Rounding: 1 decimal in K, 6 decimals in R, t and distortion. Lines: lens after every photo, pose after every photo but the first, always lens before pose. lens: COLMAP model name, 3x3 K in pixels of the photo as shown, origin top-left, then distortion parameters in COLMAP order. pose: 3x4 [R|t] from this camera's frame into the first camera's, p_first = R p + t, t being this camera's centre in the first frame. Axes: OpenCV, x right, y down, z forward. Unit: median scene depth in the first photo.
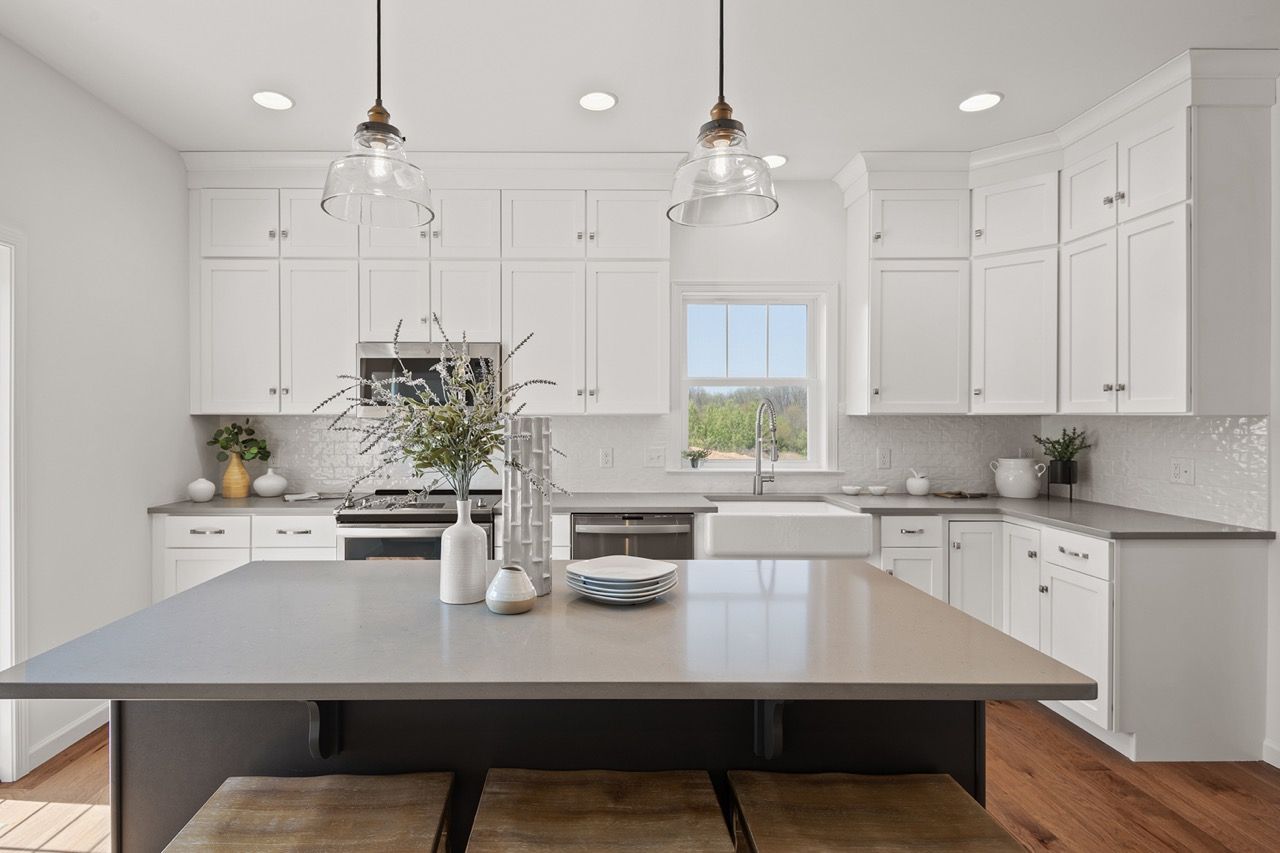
lens RADIAL K [[661.1, 0, 591.9], [0, 661.1, 421.4], [0, 0, 1]] dist [0.020213, -0.009192]
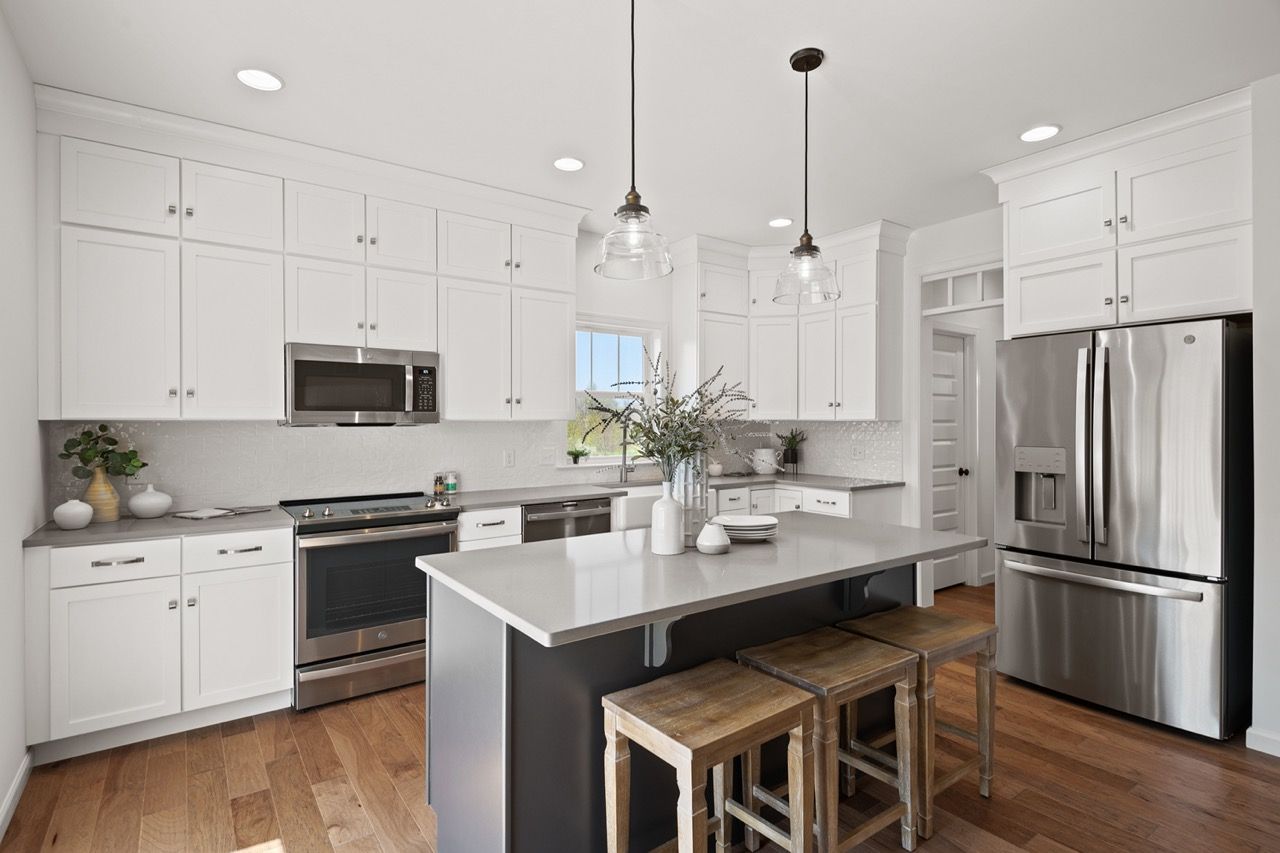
lens RADIAL K [[631.6, 0, 638.9], [0, 631.6, 431.8], [0, 0, 1]] dist [0.023029, -0.002513]
pose [[0.814856, -0.010729, 0.579564, -0.502139], [0.006153, 0.999932, 0.009859, -0.000048], [-0.579631, -0.004467, 0.814867, -0.024919]]
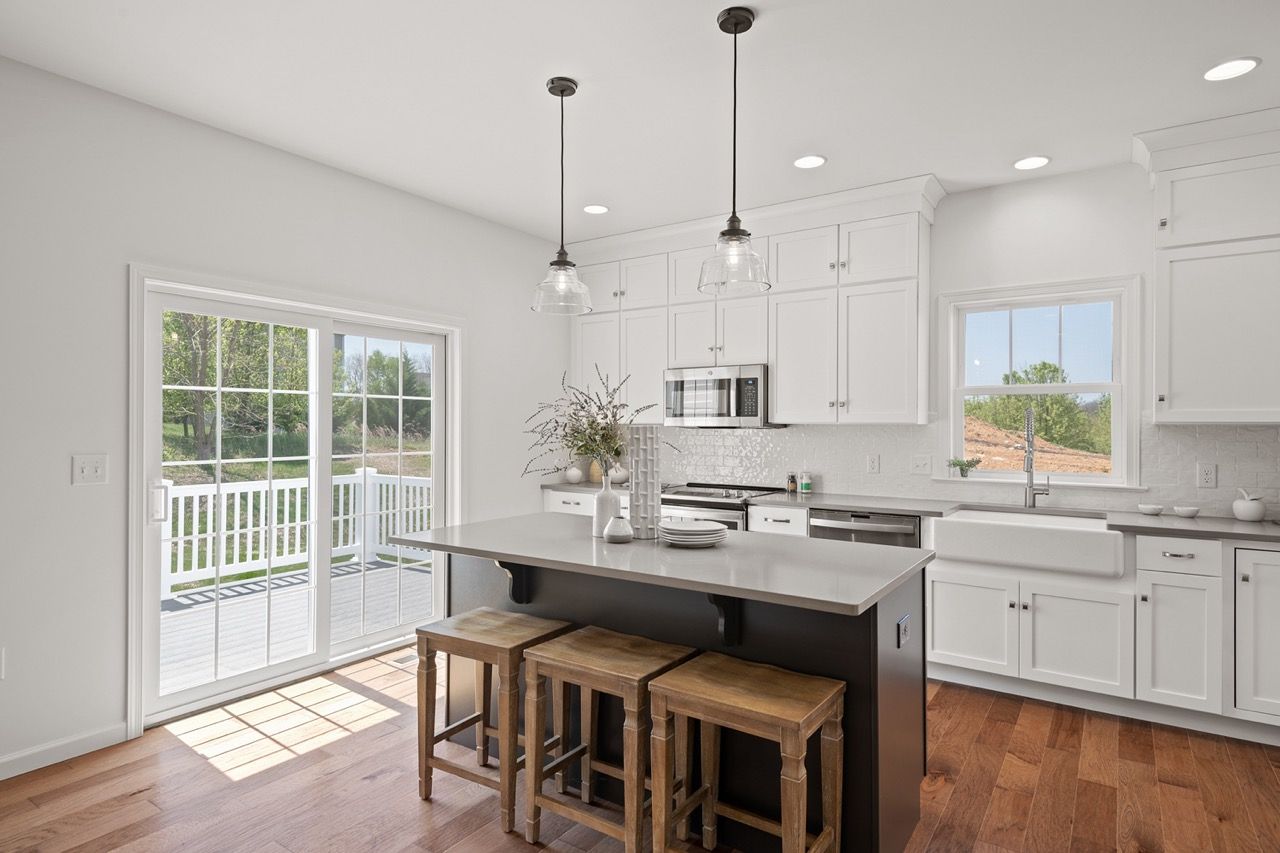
lens RADIAL K [[705.8, 0, 636.4], [0, 705.8, 430.9], [0, 0, 1]] dist [0.033972, -0.001612]
pose [[0.818943, 0.005974, -0.573844, 0.433294], [-0.005409, 0.999982, 0.002692, 0.000187], [0.573850, 0.000899, 0.818960, -0.199442]]
